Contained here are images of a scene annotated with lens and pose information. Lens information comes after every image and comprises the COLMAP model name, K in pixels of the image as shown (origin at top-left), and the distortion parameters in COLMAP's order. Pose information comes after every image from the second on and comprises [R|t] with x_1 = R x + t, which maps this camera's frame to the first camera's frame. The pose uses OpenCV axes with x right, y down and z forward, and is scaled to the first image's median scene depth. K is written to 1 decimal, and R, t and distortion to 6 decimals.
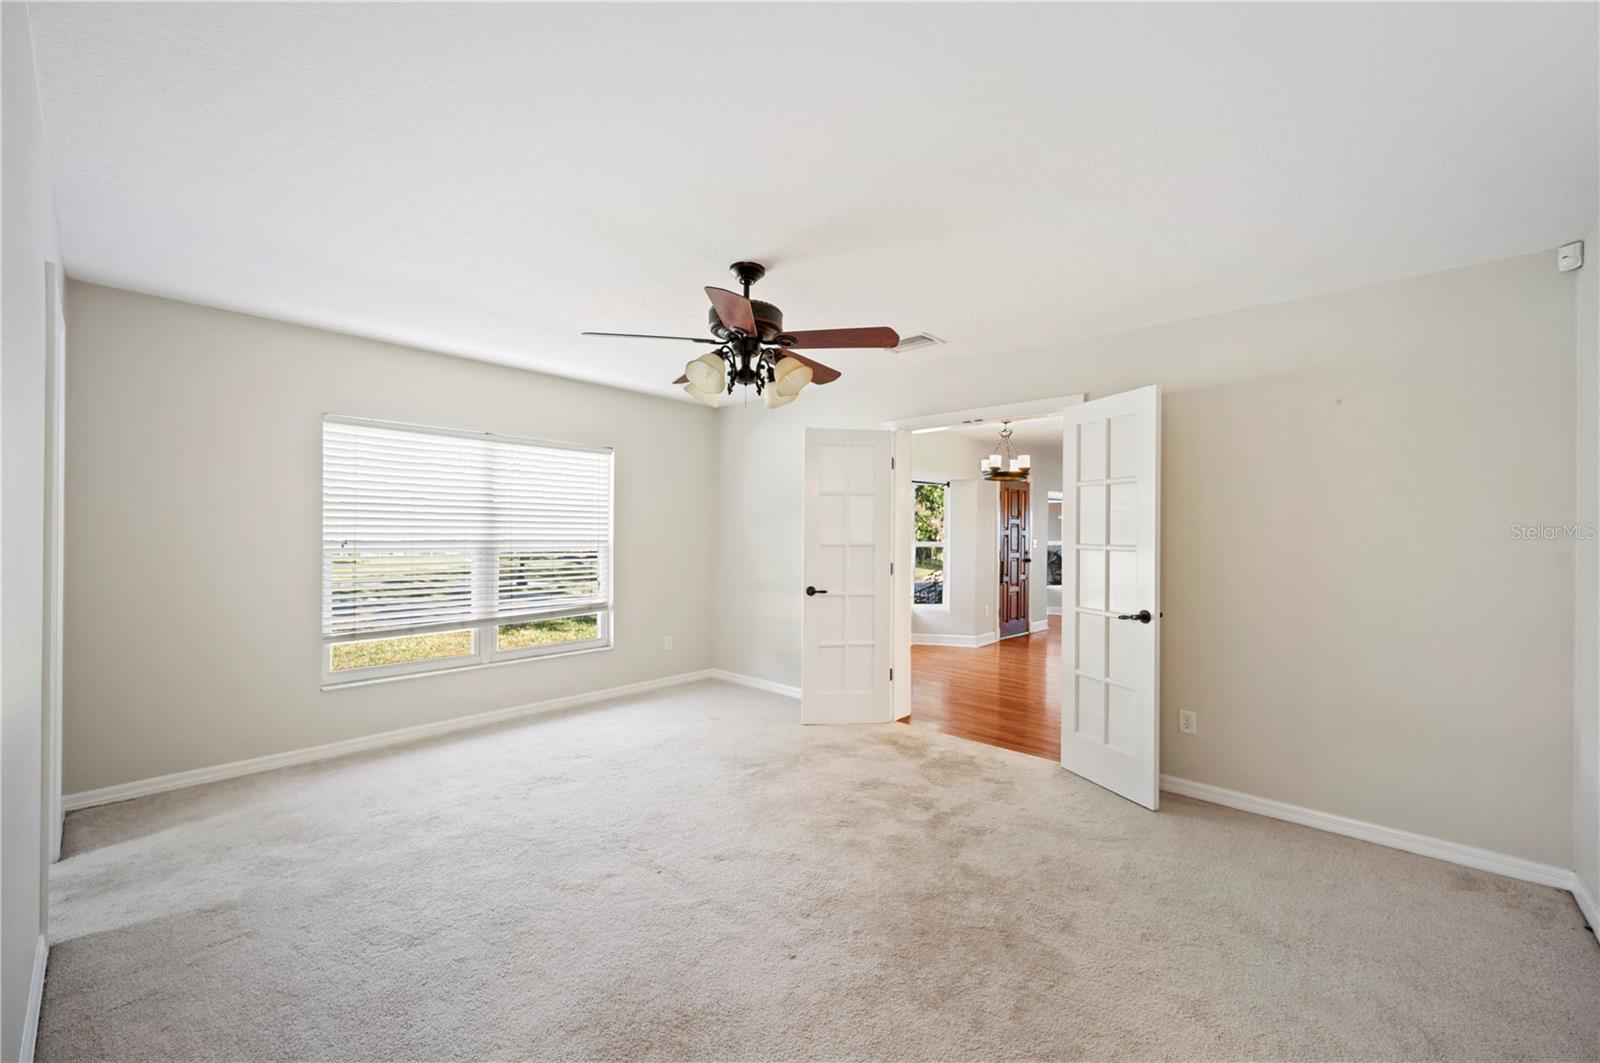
lens RADIAL K [[642.7, 0, 802.3], [0, 642.7, 532.7], [0, 0, 1]] dist [-0.001297, 0.000458]
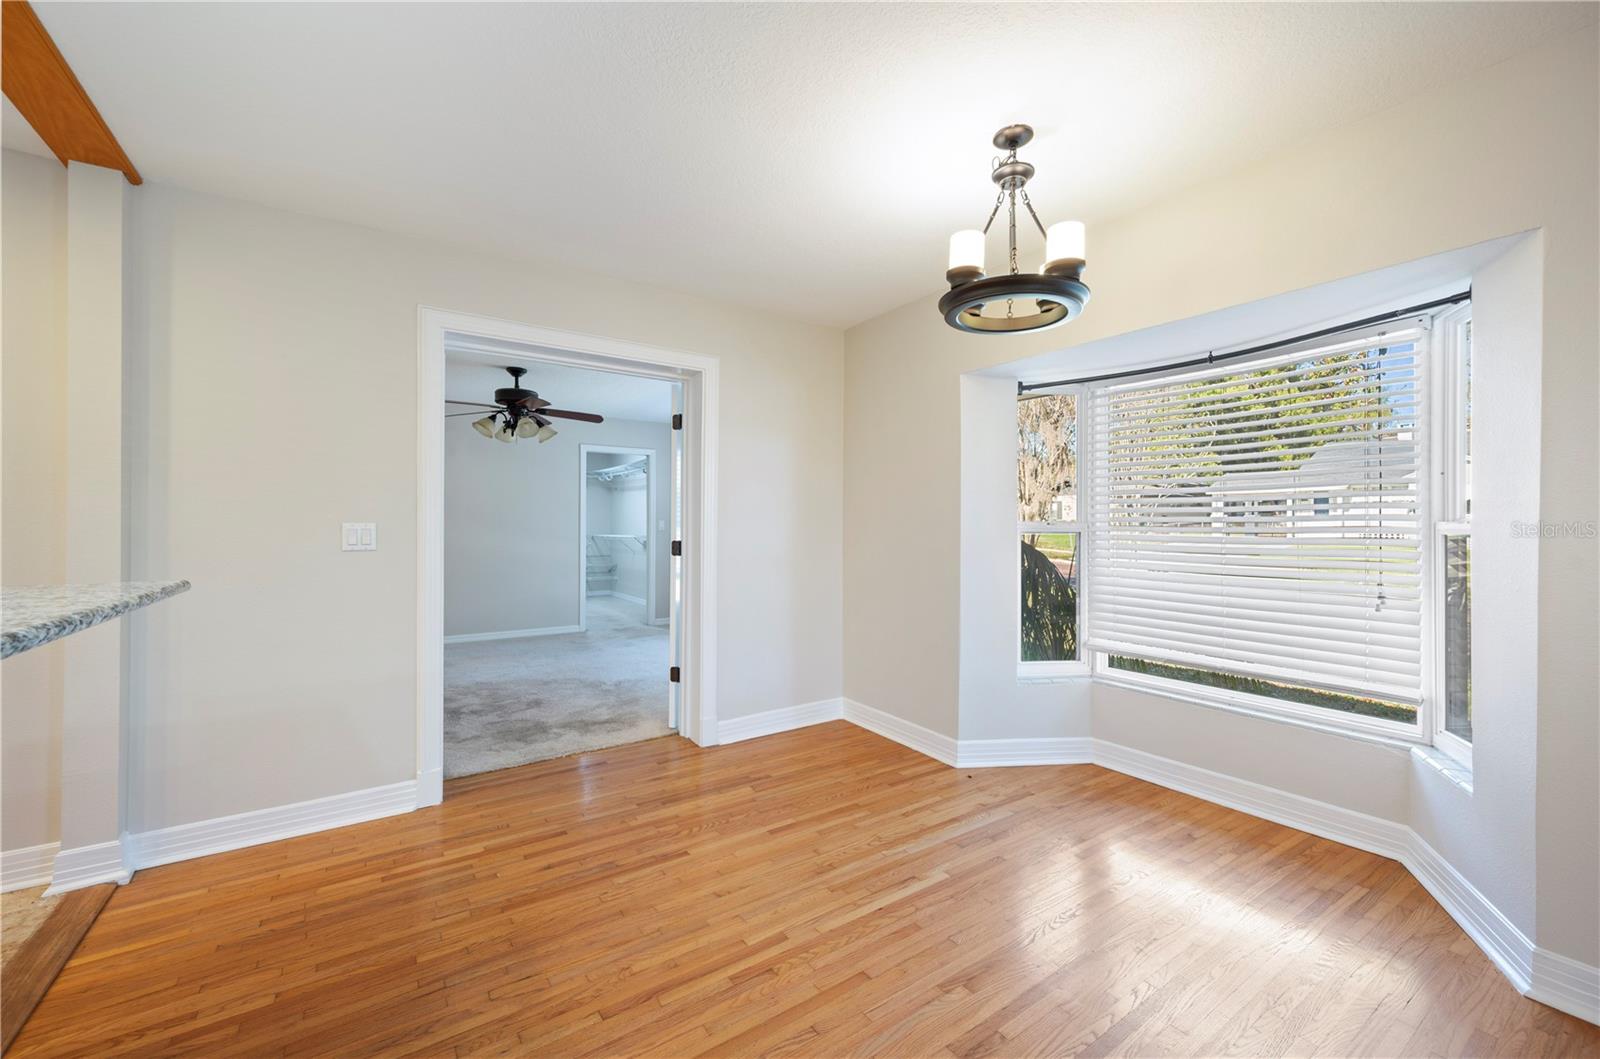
lens RADIAL K [[642.7, 0, 805.5], [0, 642.7, 525.8], [0, 0, 1]] dist [-0.001297, 0.000458]
pose [[-0.235837, -0.006140, -0.971773, 1.124815], [0.000717, 0.999979, -0.006493, 0.038508], [0.971792, -0.002228, -0.235828, 1.671467]]
